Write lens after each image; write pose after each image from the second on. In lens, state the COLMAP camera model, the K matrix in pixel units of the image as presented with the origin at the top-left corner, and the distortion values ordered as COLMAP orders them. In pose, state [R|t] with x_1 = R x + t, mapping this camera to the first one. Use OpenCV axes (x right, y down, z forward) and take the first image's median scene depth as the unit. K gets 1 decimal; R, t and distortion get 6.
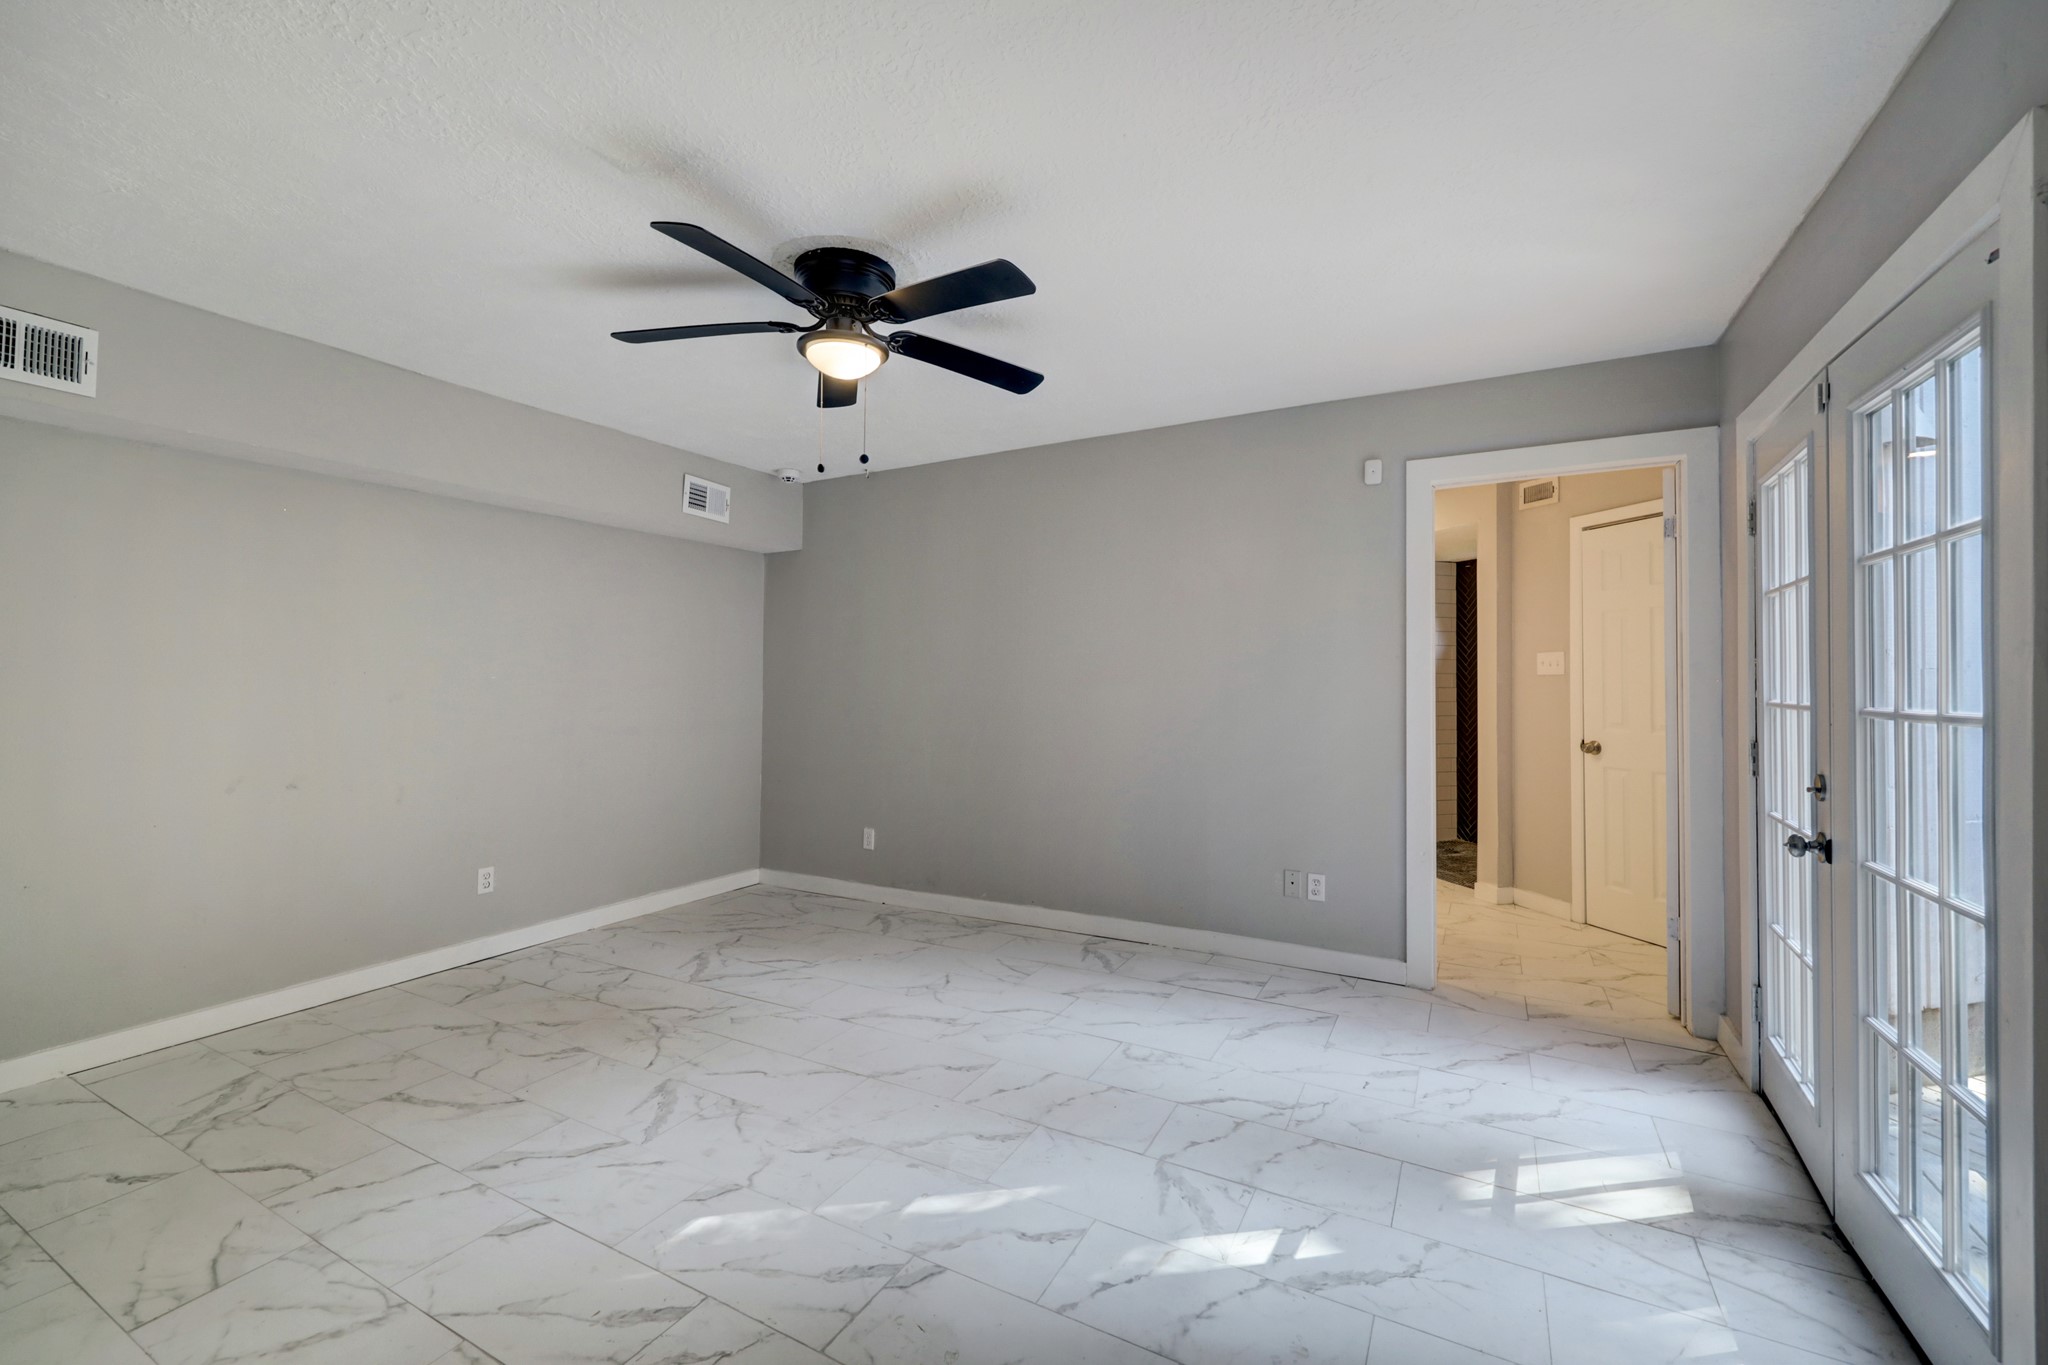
lens RADIAL K [[829.9, 0, 1034.4], [0, 829.9, 677.2], [0, 0, 1]] dist [0.002852, -0.000241]
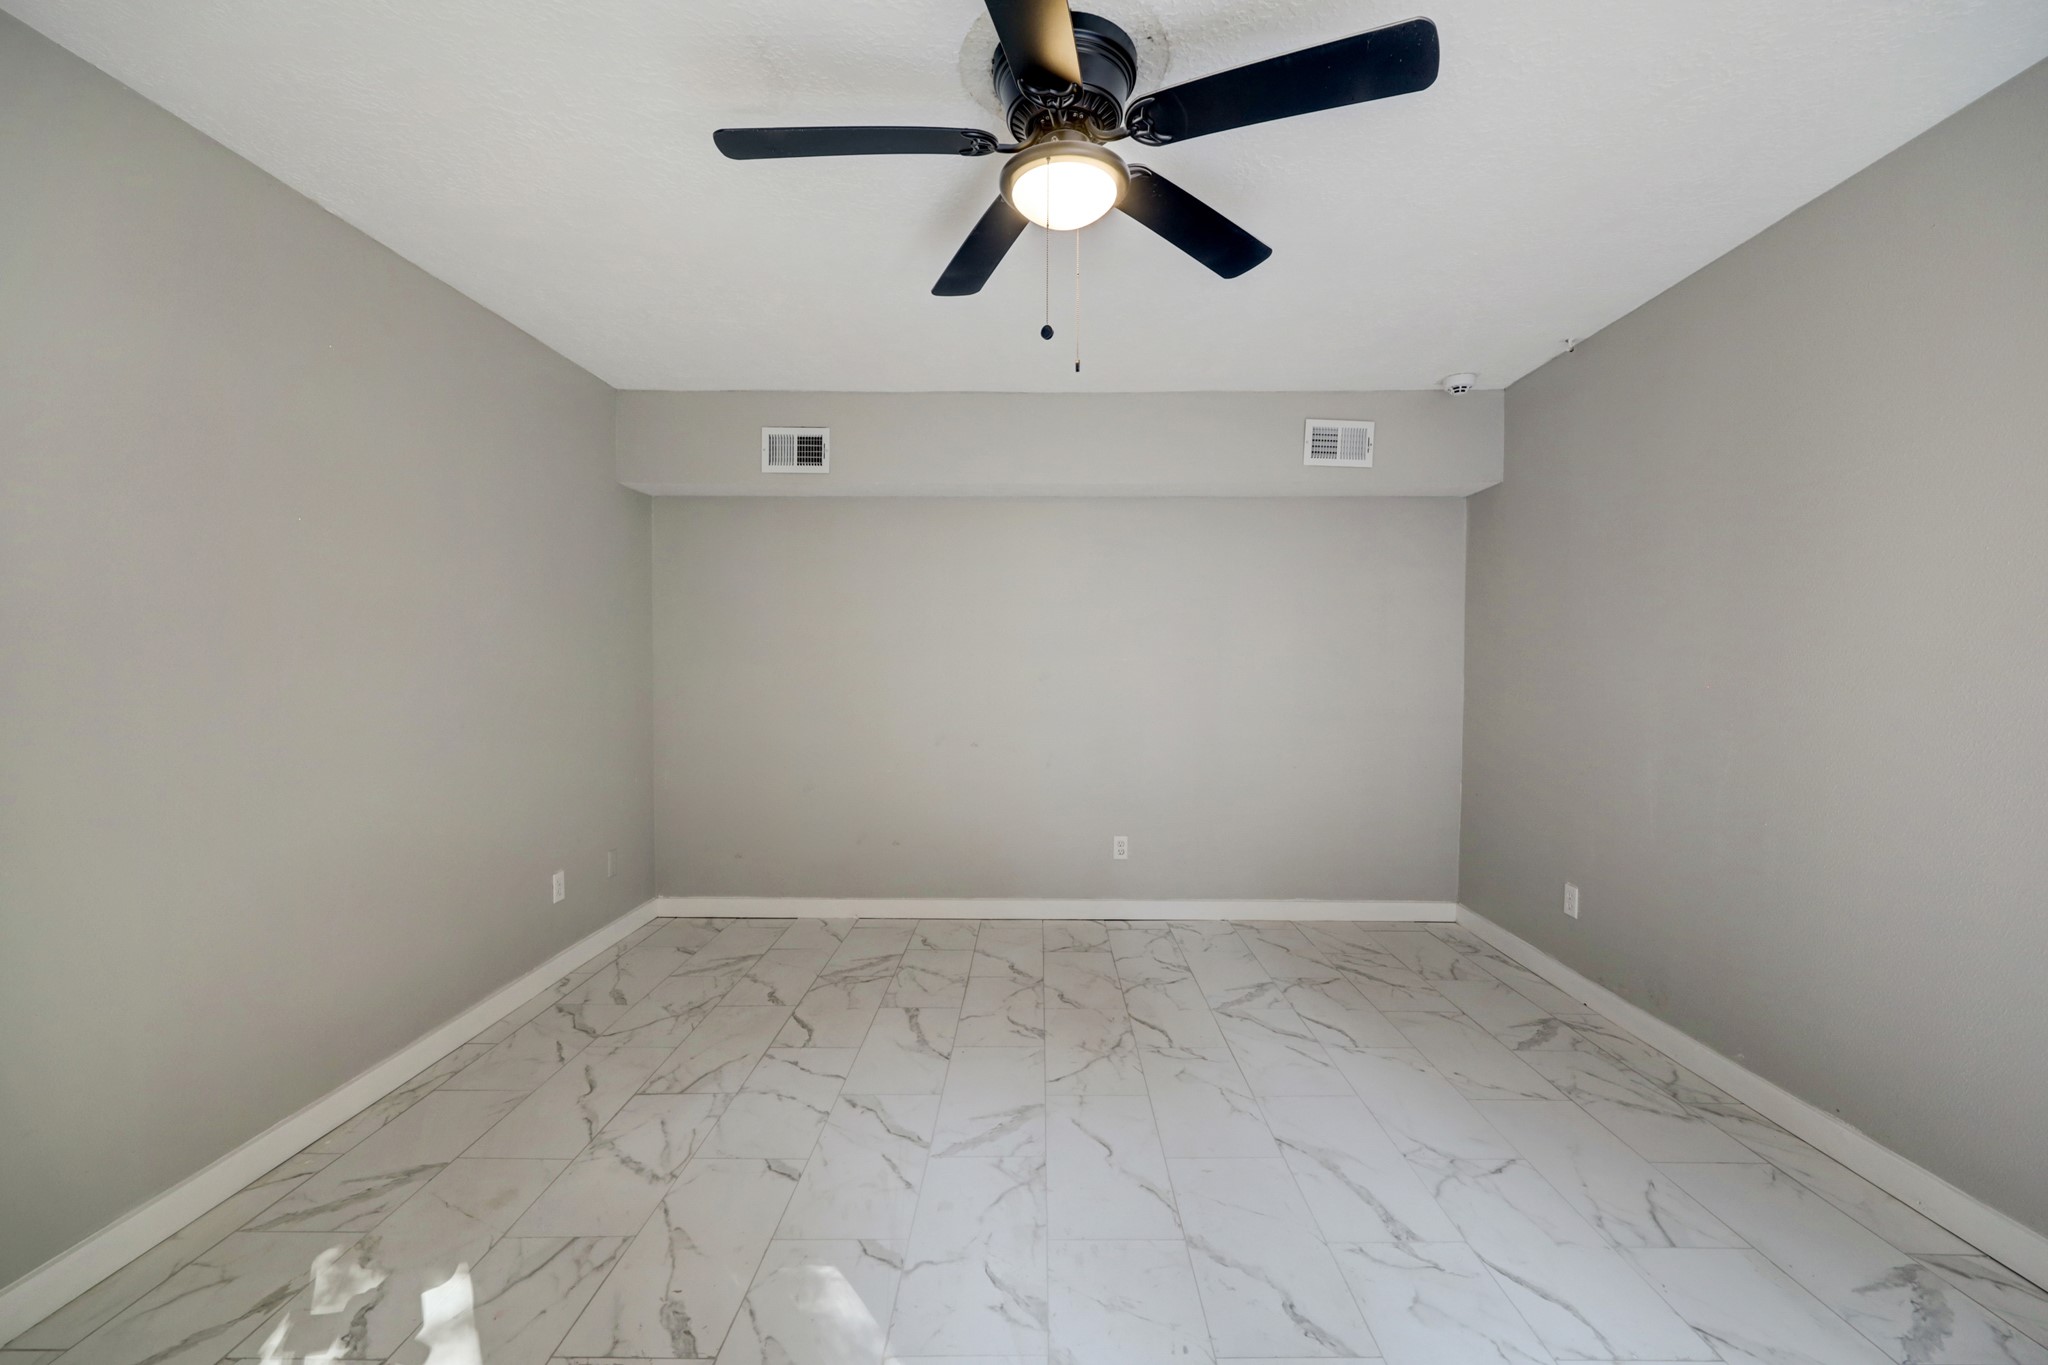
lens RADIAL K [[829.9, 0, 1028.8], [0, 829.9, 684.4], [0, 0, 1]] dist [0.002852, -0.000241]
pose [[0.465416, 0.022105, -0.884816, 0.245447], [0.003939, 0.999626, 0.027045, 0.003039], [0.885083, -0.016073, 0.465155, 0.415662]]
